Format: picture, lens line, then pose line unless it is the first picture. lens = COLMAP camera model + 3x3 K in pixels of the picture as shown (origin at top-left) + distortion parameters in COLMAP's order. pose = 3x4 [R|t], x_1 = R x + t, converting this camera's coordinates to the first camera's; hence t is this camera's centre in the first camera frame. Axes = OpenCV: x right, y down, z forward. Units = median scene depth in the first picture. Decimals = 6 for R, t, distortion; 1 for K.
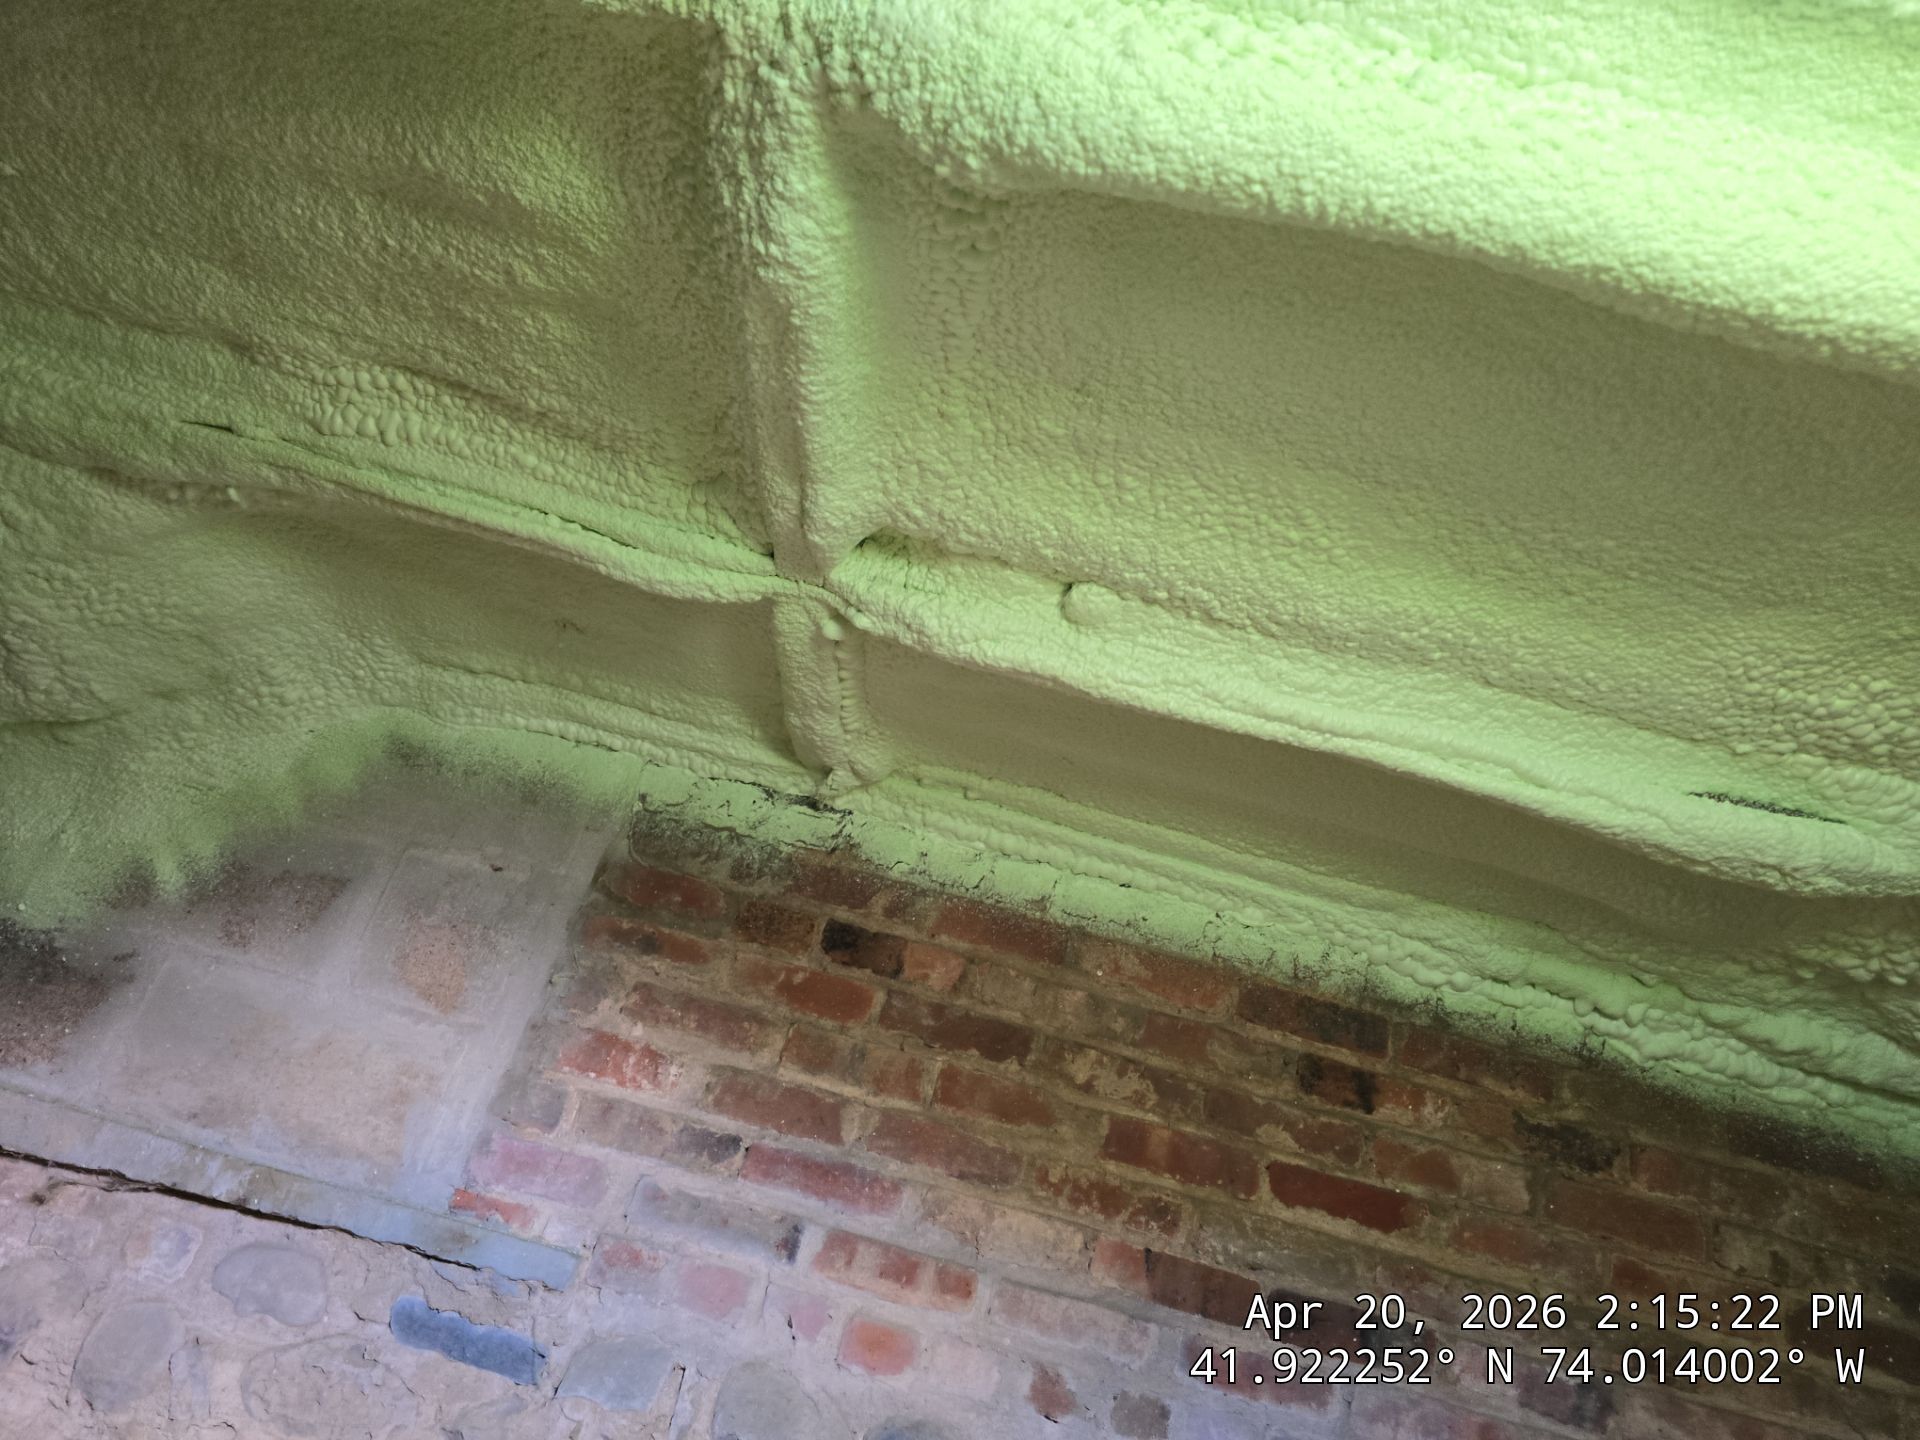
lens RADIAL K [[1274.3, 0, 968.6], [0, 1274.3, 711.2], [0, 0, 1]] dist [0.038661, -0.041152]
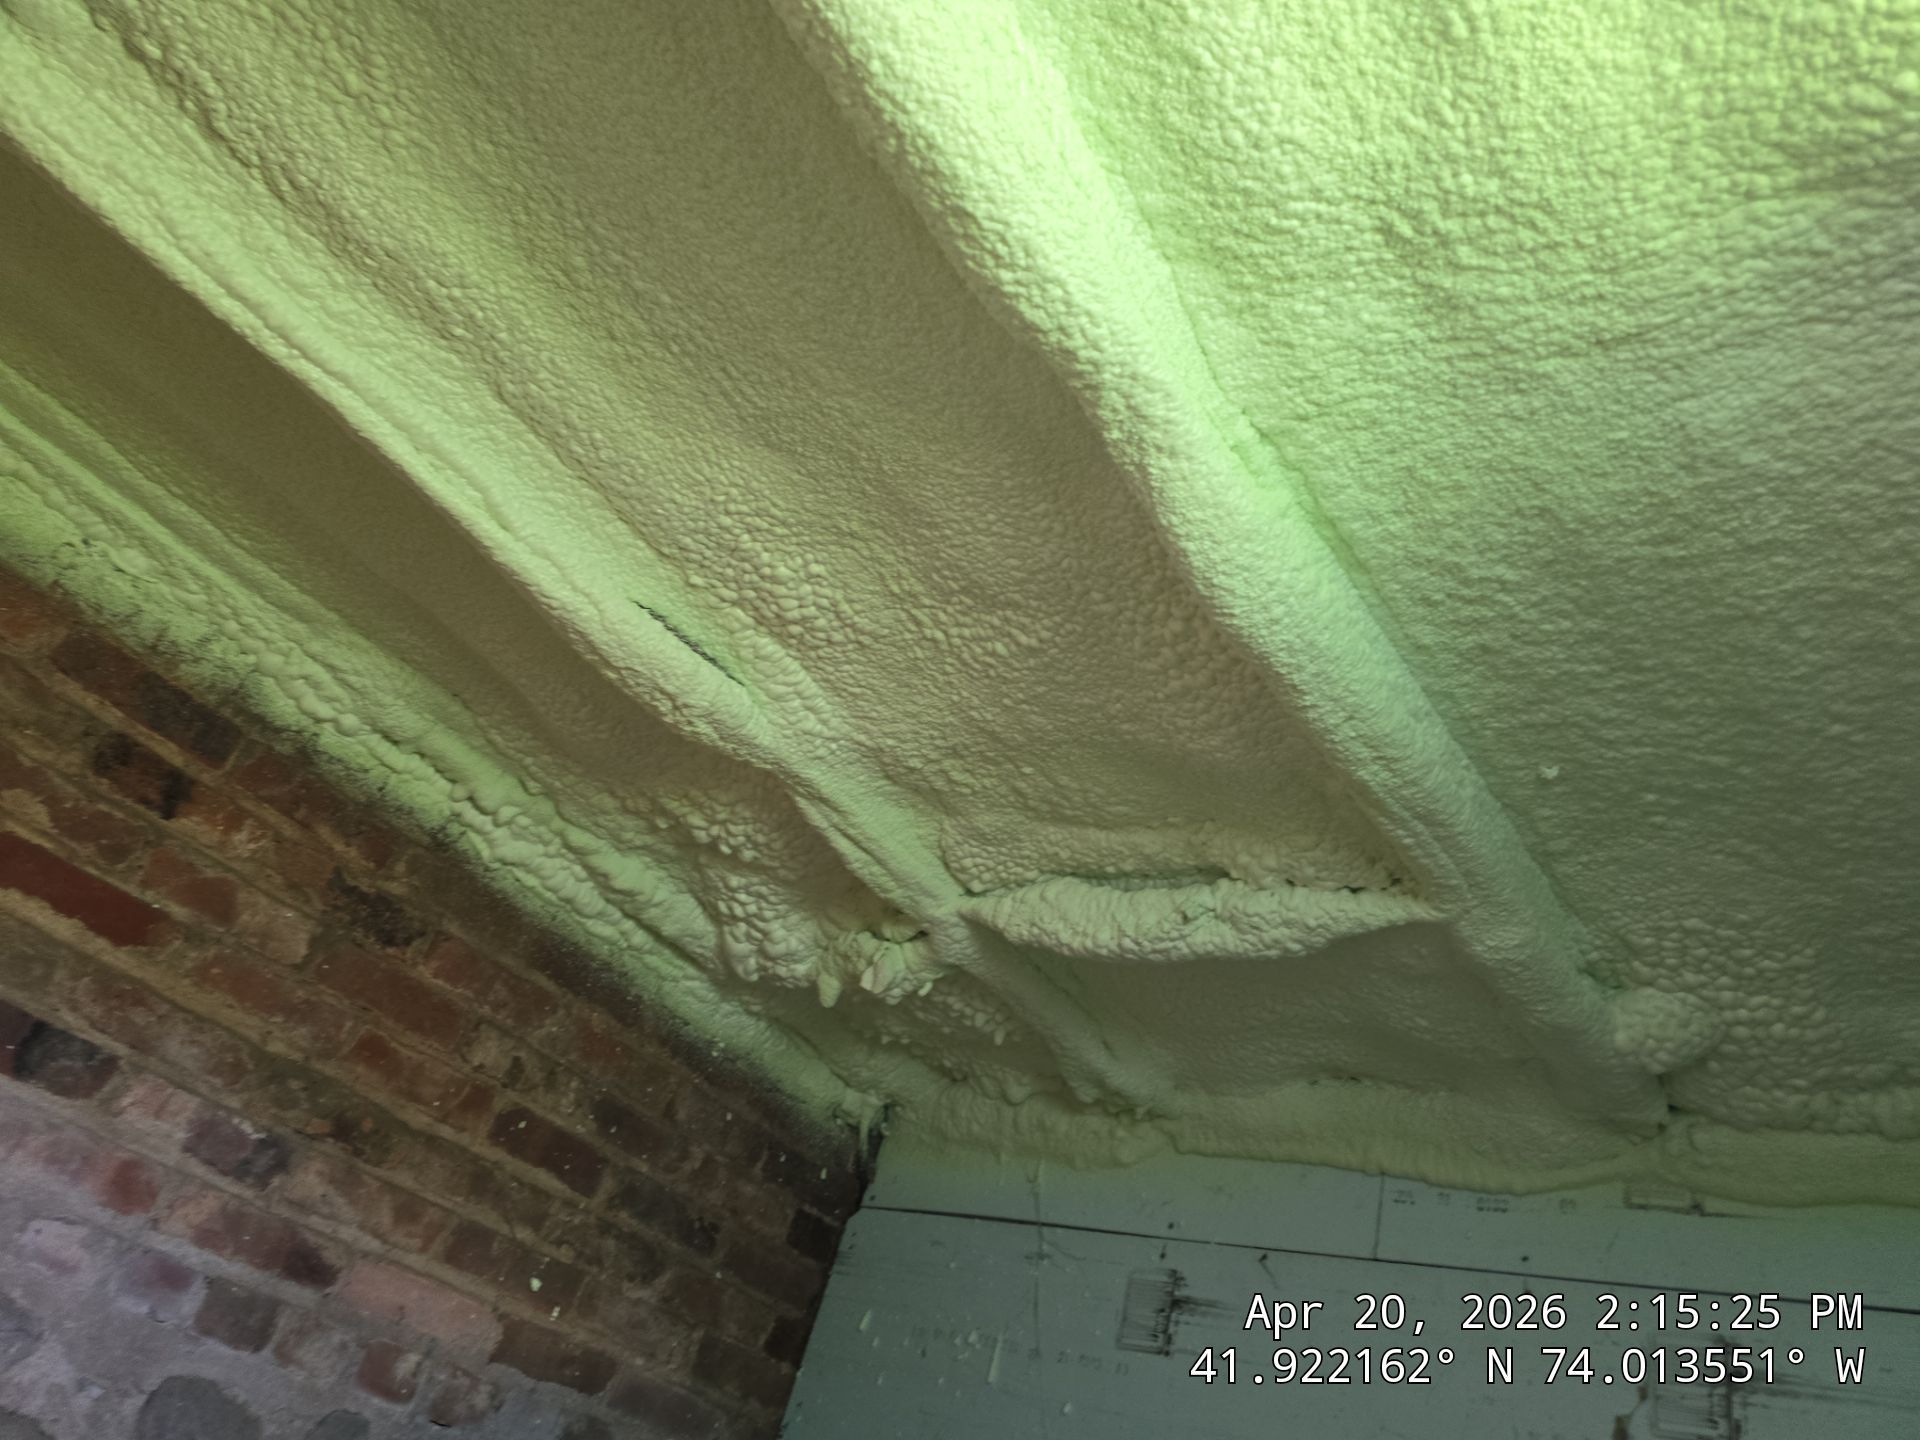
lens RADIAL K [[1274.3, 0, 969.0], [0, 1274.3, 721.9], [0, 0, 1]] dist [0.038661, -0.041152]
pose [[0.681151, 0.369481, 0.632073, 0.121389], [-0.432218, 0.899759, -0.060181, 0.082673], [-0.590950, -0.232201, 0.772568, 0.040771]]
